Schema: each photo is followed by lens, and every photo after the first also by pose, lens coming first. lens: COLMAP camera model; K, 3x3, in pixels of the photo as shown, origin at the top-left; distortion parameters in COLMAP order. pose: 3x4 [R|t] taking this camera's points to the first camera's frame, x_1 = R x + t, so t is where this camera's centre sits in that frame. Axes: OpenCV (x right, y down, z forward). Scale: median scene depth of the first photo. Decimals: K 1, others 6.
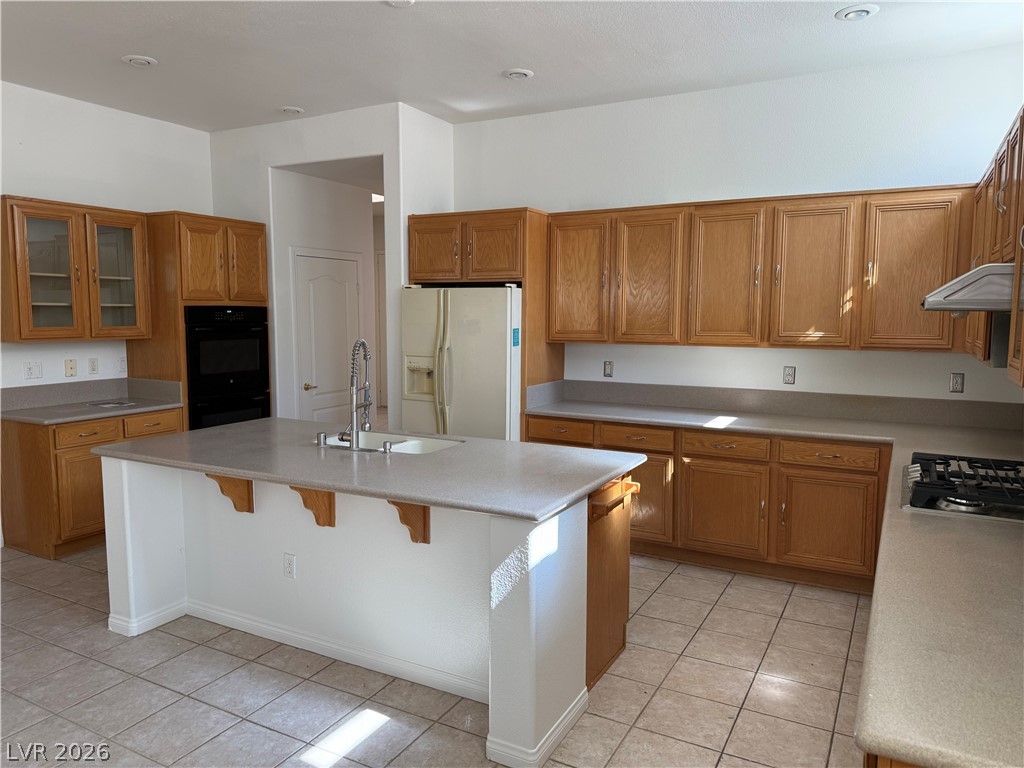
lens RADIAL K [[720.8, 0, 512.4], [0, 720.8, 371.7], [0, 0, 1]] dist [0.003105, 0.000110]
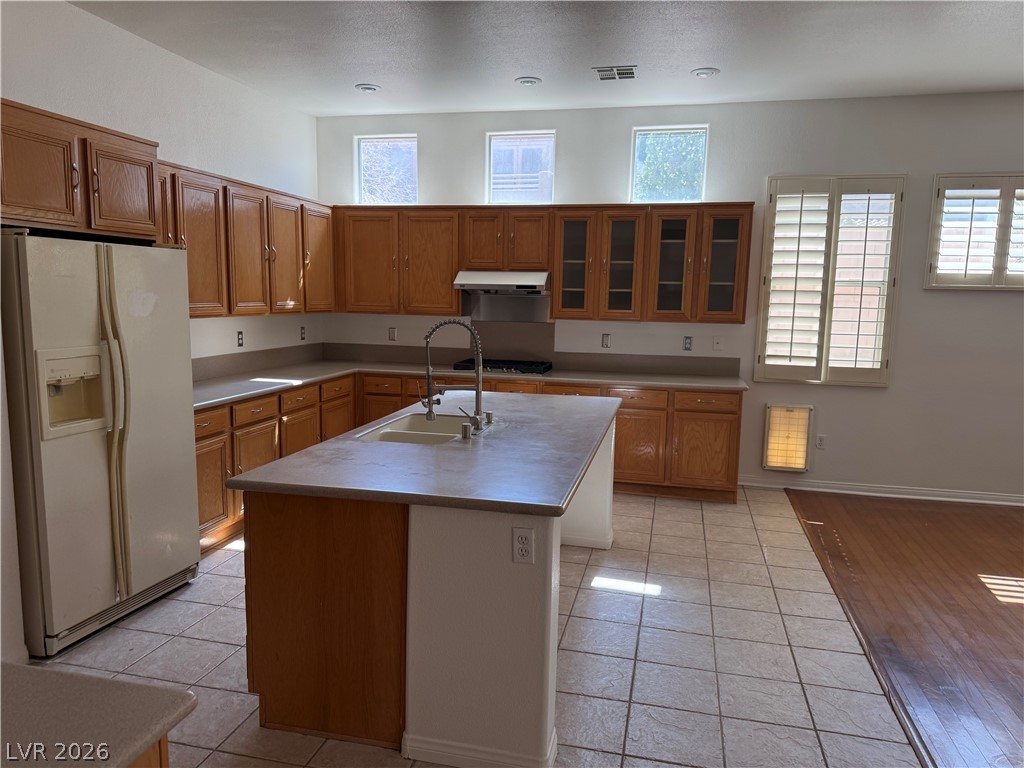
lens RADIAL K [[714.6, 0, 512.0], [0, 714.6, 384.0], [0, 0, 1]] dist [0.005044, 0.000172]
pose [[-0.268879, -0.125896, 0.954911, -0.922161], [0.071097, 0.986122, 0.150030, -0.073042], [-0.960546, 0.108231, -0.256197, 0.962865]]
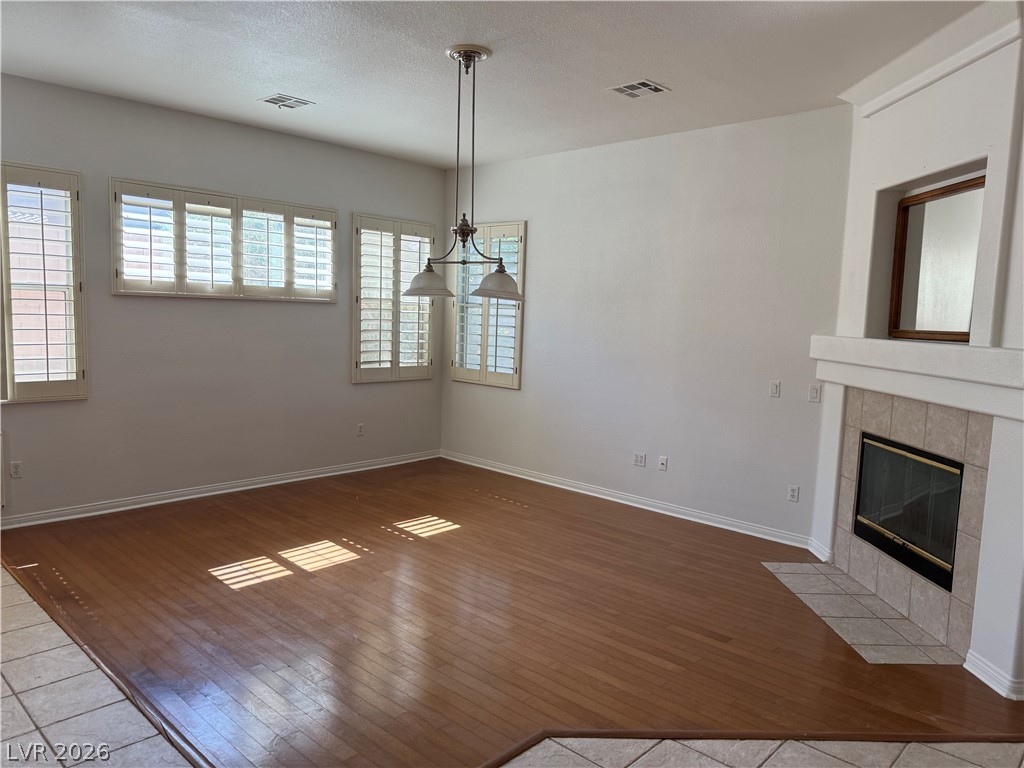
lens RADIAL K [[727.7, 0, 516.6], [0, 727.7, 394.1], [0, 0, 1]] dist [0.004232, -0.000758]
pose [[-0.966422, -0.053043, 0.251427, -0.868366], [-0.002666, 0.980480, 0.196603, -0.078772], [-0.256948, 0.189331, -0.947698, 0.958468]]
